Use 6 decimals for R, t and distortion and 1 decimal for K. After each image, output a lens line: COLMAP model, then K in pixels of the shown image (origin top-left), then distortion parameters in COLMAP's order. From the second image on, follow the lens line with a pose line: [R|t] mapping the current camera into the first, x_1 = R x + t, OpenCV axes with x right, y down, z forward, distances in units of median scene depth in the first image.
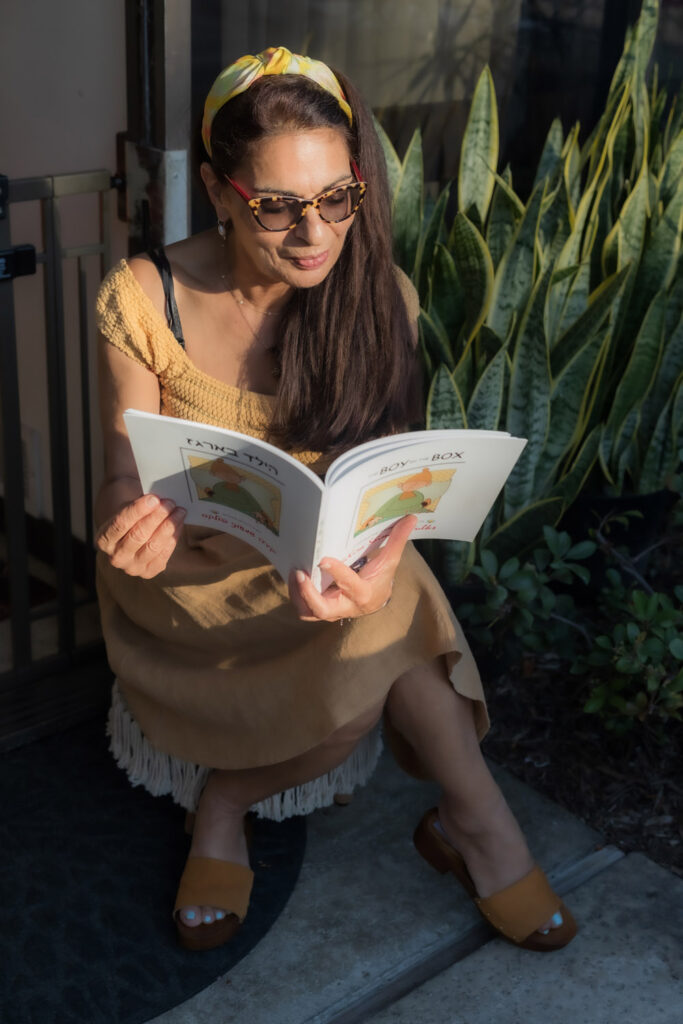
lens RADIAL K [[1448.7, 0, 341.5], [0, 1448.7, 512.0], [0, 0, 1]] dist [0.013071, -0.035332]
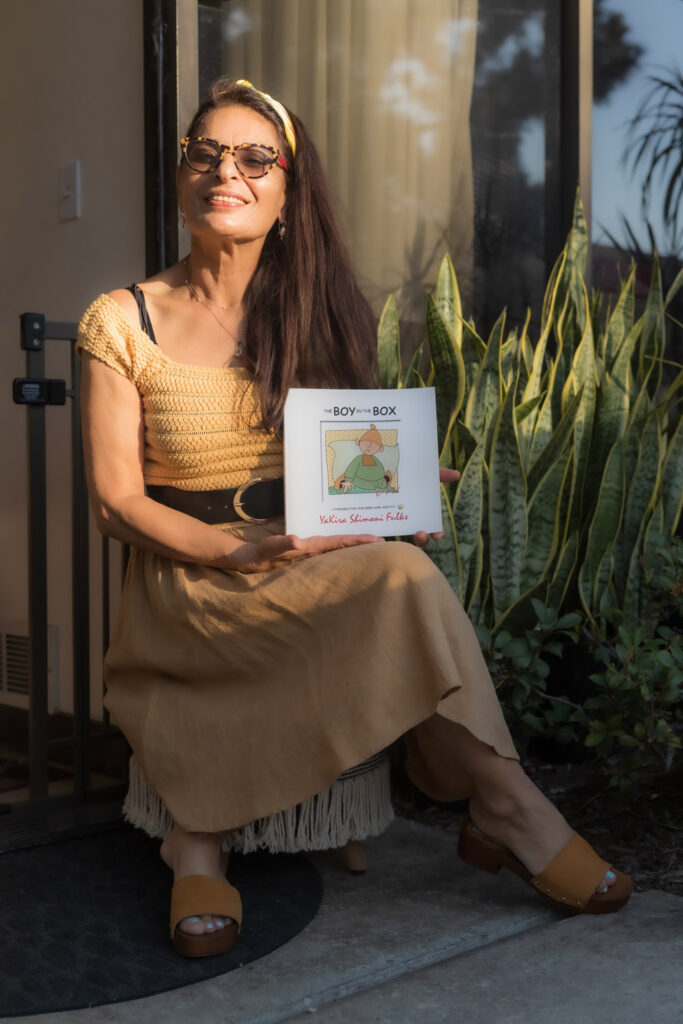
lens RADIAL K [[1448.7, 0, 341.5], [0, 1448.7, 512.0], [0, 0, 1]] dist [0.013071, -0.035332]
pose [[0.998818, -0.046167, 0.015191, -0.014311], [0.048479, 0.924068, -0.379141, 0.344856], [0.003467, 0.379429, 0.925214, -0.021845]]
